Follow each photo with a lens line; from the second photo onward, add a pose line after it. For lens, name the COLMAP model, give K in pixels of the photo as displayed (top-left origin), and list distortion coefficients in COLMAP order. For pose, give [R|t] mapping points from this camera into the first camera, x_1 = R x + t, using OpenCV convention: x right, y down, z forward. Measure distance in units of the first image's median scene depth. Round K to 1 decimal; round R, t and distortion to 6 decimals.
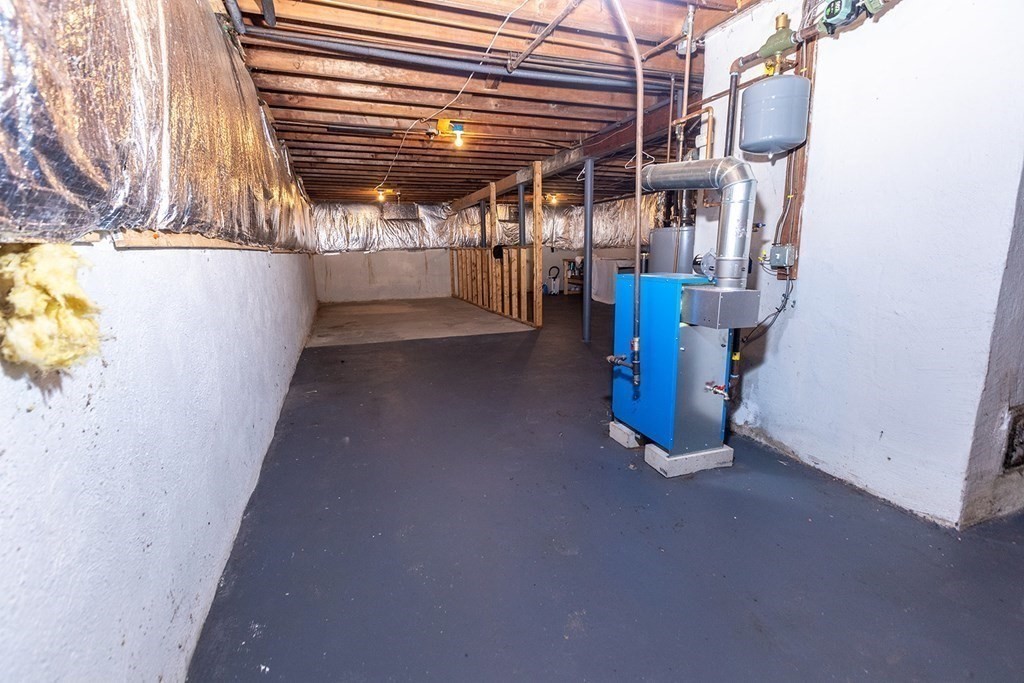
lens RADIAL K [[459.9, 0, 510.2], [0, 459.9, 337.8], [0, 0, 1]] dist [0.000639, -0.000282]
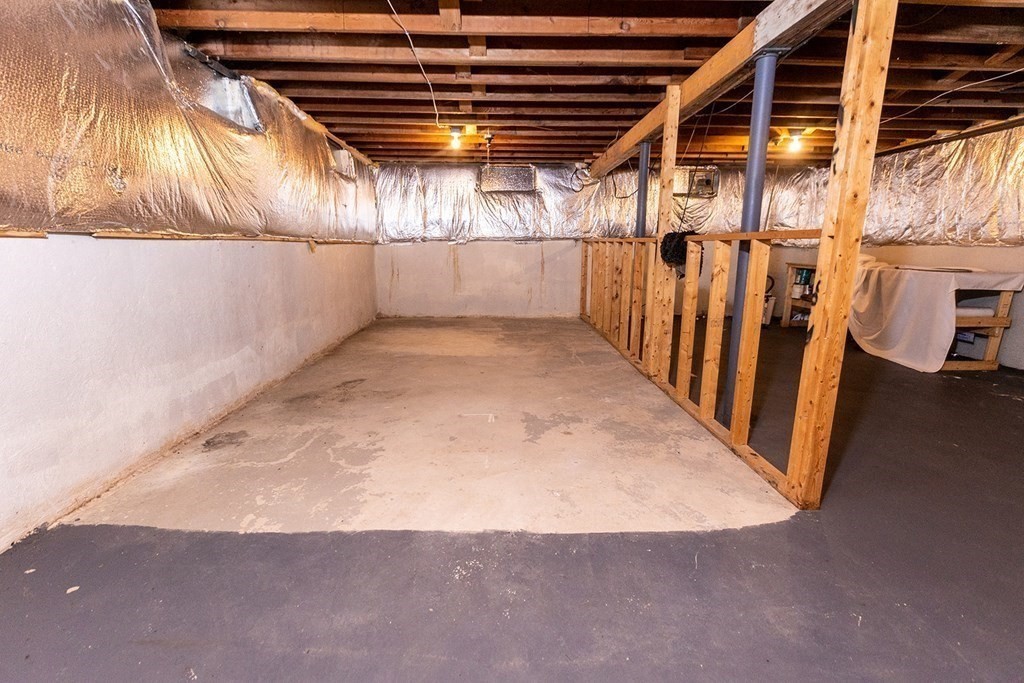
lens RADIAL K [[473.0, 0, 506.2], [0, 473.0, 341.3], [0, 0, 1]] dist [0.013725, 0.000137]
pose [[0.947741, 0.087317, -0.306861, -0.022242], [-0.081888, 0.996173, 0.030551, -0.072540], [0.308354, -0.003826, 0.951264, 0.379449]]
